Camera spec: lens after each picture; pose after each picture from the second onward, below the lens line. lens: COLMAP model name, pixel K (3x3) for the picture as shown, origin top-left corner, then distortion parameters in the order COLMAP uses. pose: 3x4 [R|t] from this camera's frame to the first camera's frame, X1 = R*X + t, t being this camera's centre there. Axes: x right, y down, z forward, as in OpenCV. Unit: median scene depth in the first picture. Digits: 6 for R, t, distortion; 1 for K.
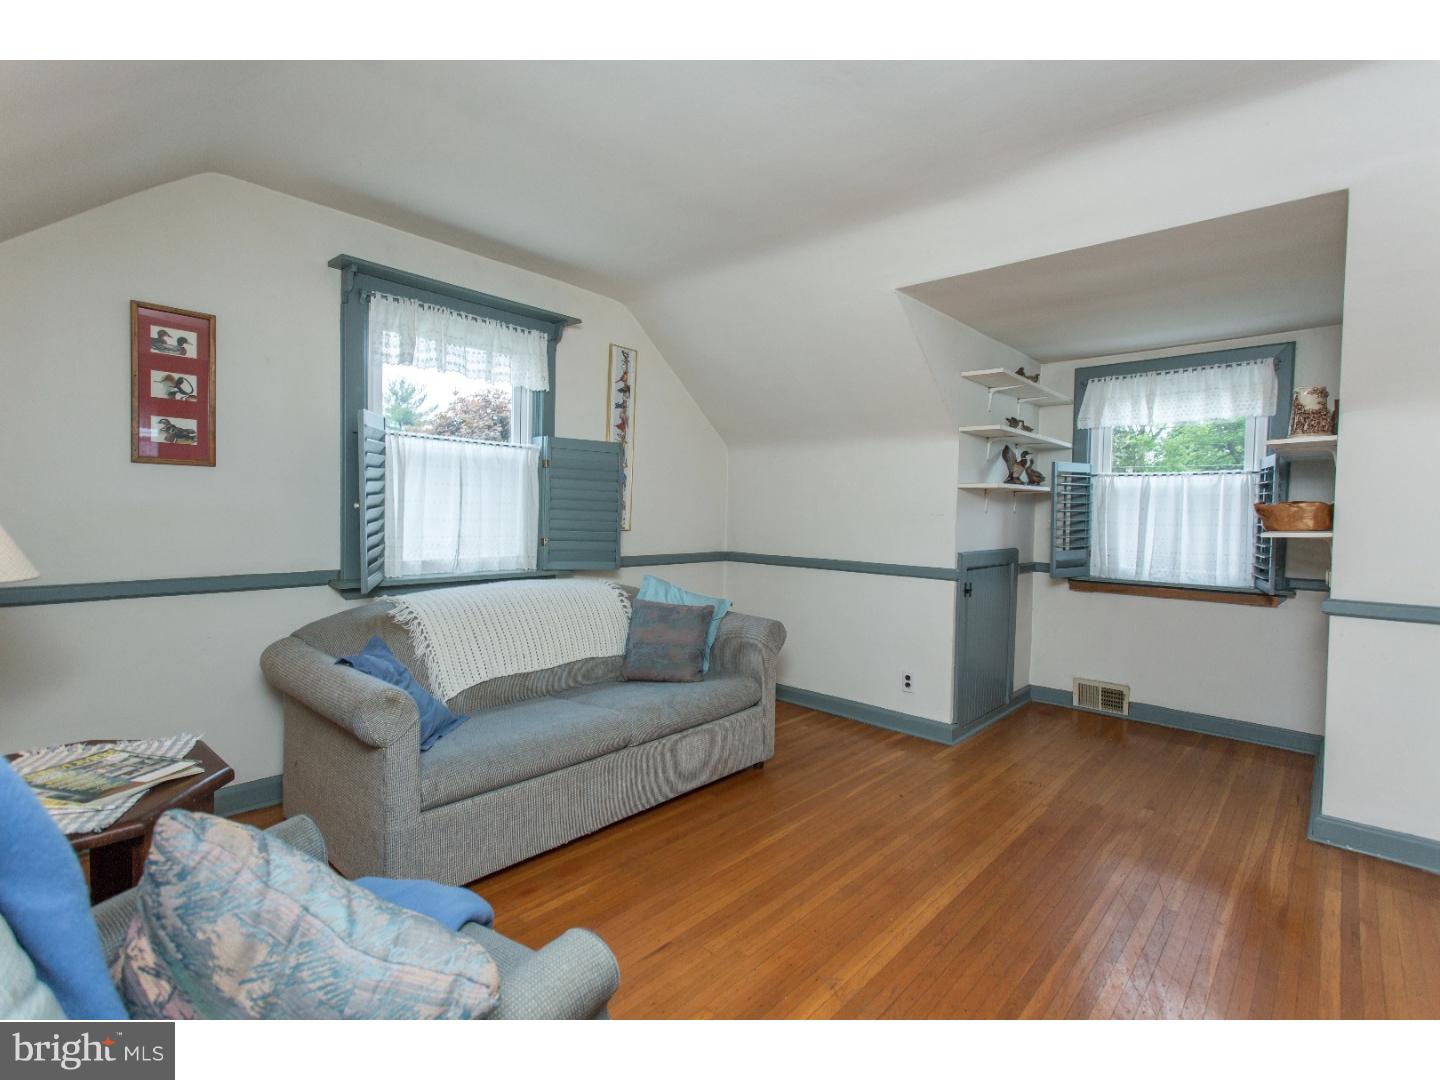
lens RADIAL K [[664.1, 0, 701.2], [0, 664.1, 530.7], [0, 0, 1]] dist [0.000742, 0.000139]
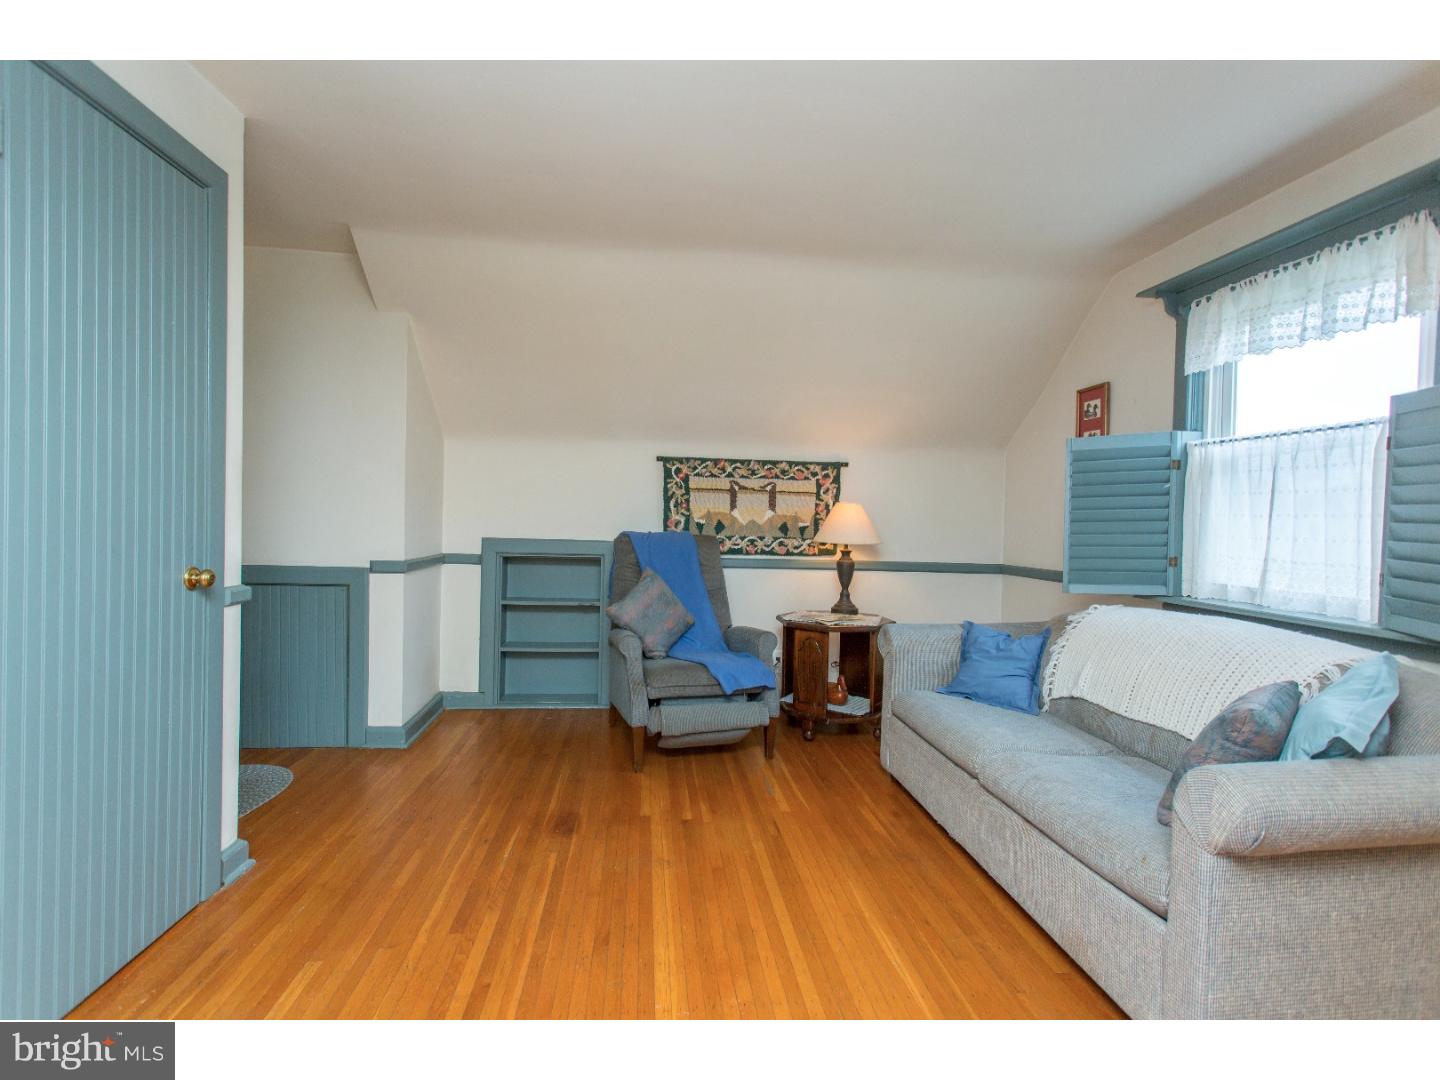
lens RADIAL K [[672.7, 0, 728.9], [0, 672.7, 534.2], [0, 0, 1]] dist [-0.004112, 0.000305]
pose [[-0.632404, -0.023052, -0.774296, 0.780028], [-0.065492, 0.997569, 0.023791, 0.002018], [0.771865, 0.065756, -0.632377, 1.262985]]
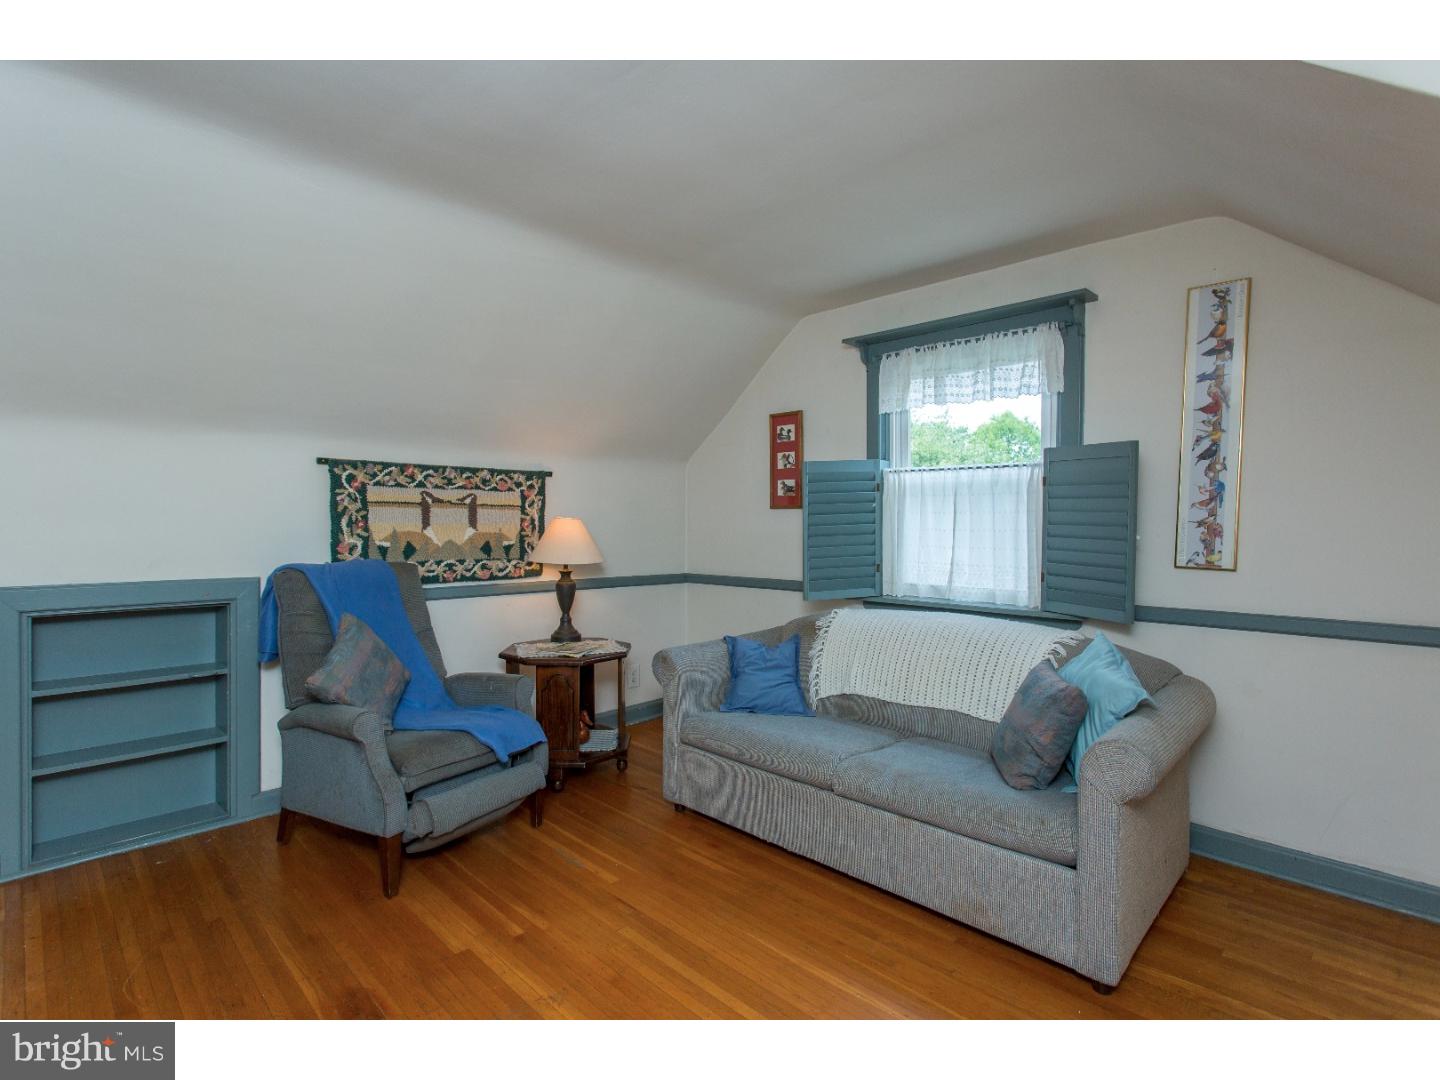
lens RADIAL K [[697.5, 0, 726.0], [0, 697.5, 530.8], [0, 0, 1]] dist [-0.004699, 0.000352]
pose [[-0.010894, -0.013403, -0.999851, 0.854776], [-0.038414, 0.999178, -0.012976, -0.018236], [0.999203, 0.038267, -0.011400, 0.838908]]
